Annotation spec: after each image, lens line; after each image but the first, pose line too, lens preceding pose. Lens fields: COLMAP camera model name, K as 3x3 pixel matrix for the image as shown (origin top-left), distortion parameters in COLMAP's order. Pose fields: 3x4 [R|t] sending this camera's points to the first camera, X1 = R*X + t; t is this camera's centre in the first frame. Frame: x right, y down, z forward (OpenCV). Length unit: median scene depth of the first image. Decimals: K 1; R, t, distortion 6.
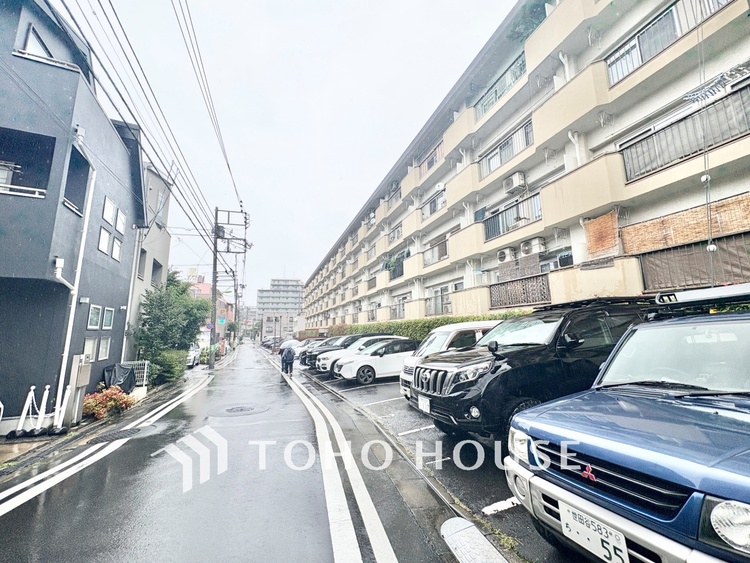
lens RADIAL K [[298.9, 0, 375.9], [0, 298.9, 281.1], [0, 0, 1]] dist [-0.000148, -0.000099]
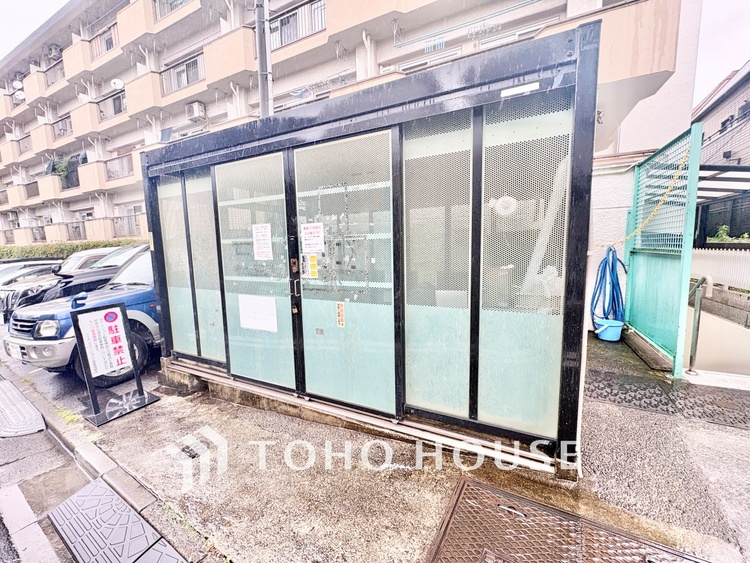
lens RADIAL K [[298.9, 0, 375.9], [0, 298.9, 281.1], [0, 0, 1]] dist [-0.000148, -0.000099]
pose [[0.717047, -0.085493, 0.691762, 0.092167], [-0.100675, 0.969340, 0.224152, -0.034630], [-0.689716, -0.230371, 0.686455, -0.182375]]
